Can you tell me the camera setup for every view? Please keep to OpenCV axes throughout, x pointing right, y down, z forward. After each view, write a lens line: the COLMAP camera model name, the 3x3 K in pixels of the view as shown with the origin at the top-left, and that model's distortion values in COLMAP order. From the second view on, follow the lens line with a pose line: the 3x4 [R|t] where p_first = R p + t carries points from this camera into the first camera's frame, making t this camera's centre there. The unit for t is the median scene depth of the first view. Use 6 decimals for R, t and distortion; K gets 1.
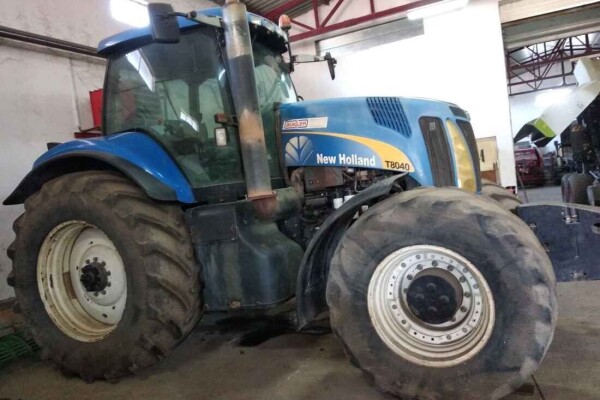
lens RADIAL K [[459.9, 0, 300.5], [0, 459.9, 201.8], [0, 0, 1]] dist [-0.001147, -0.014102]
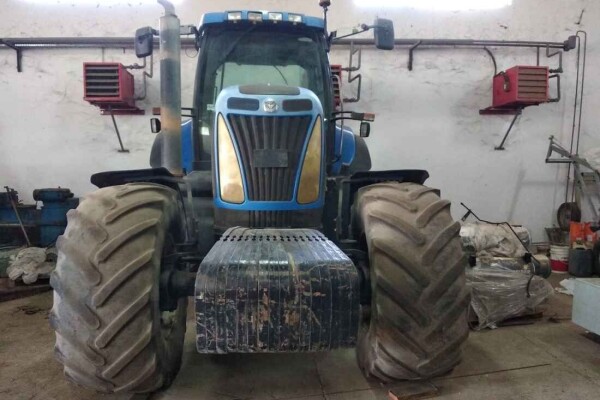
lens RADIAL K [[459.9, 0, 300.0], [0, 459.9, 199.1], [0, 0, 1]] dist [-0.001147, -0.014102]
pose [[0.539634, 0.158672, -0.826812, 1.040141], [-0.087349, 0.987331, 0.132467, -0.131885], [0.837356, 0.000737, 0.546658, 0.572121]]
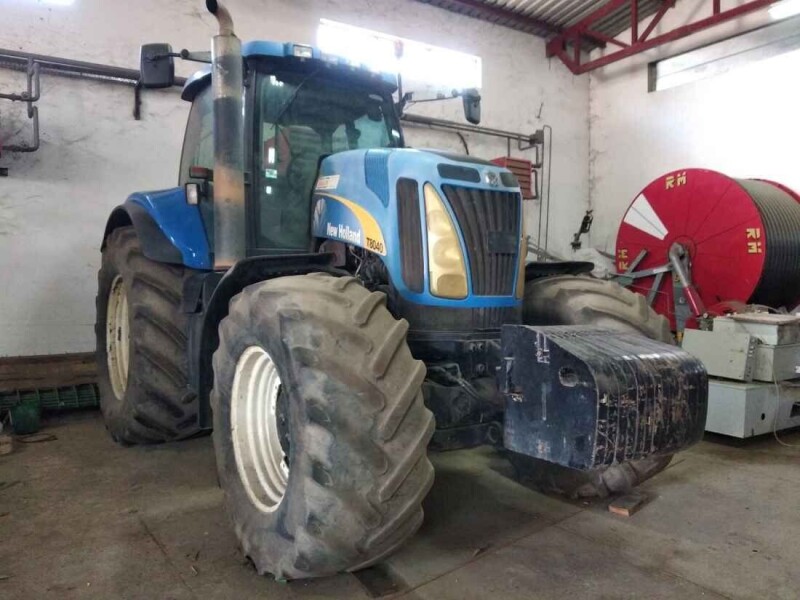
lens RADIAL K [[604.0, 0, 400.3], [0, 604.0, 303.0], [0, 0, 1]] dist [0.022905, -0.023264]
pose [[0.867002, 0.130891, -0.480806, 0.661901], [-0.116138, 0.991391, 0.060465, -0.046483], [0.484581, 0.003417, 0.874740, 0.170857]]
